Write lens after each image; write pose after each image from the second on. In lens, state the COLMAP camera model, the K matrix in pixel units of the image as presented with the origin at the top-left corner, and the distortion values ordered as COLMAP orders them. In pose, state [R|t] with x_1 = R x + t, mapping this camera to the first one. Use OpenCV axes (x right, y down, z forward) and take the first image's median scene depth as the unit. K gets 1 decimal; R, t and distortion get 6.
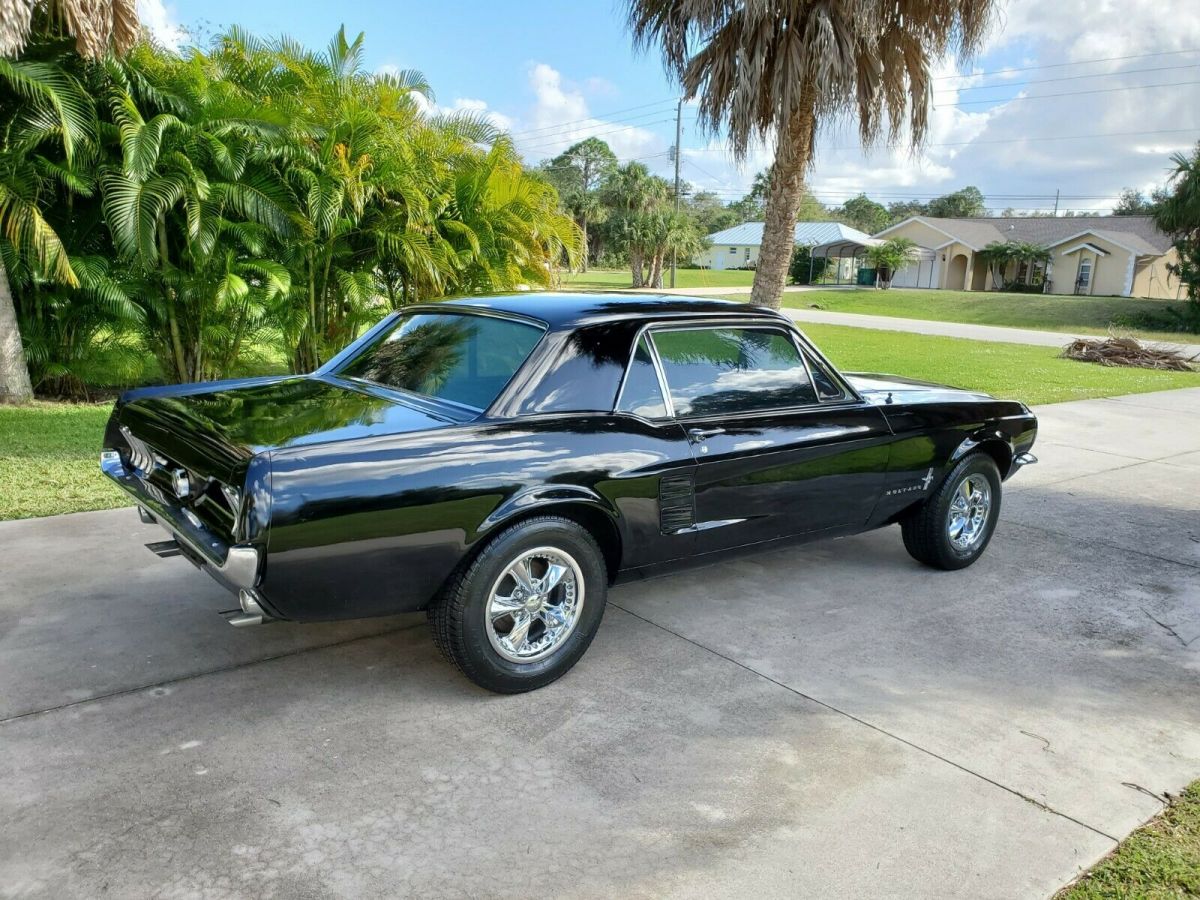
lens RADIAL K [[942.6, 0, 600.5], [0, 942.6, 458.6], [0, 0, 1]] dist [0.005808, 0.015680]
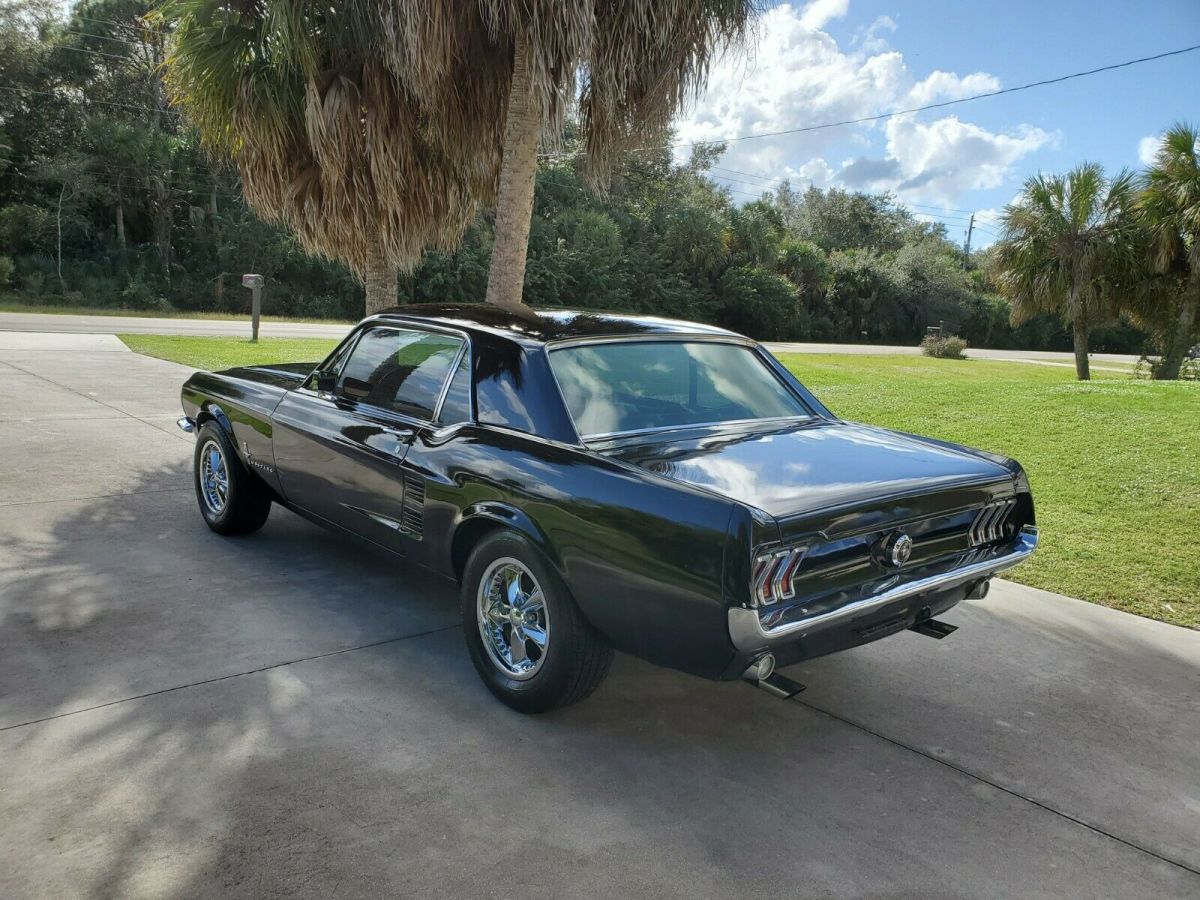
lens RADIAL K [[942.6, 0, 593.4], [0, 942.6, 440.3], [0, 0, 1]] dist [0.005808, 0.015680]
pose [[-0.038572, -0.196774, 0.979690, -0.928957], [0.136923, 0.970131, 0.200245, -0.215472], [-0.989830, 0.141866, -0.010477, 0.907741]]
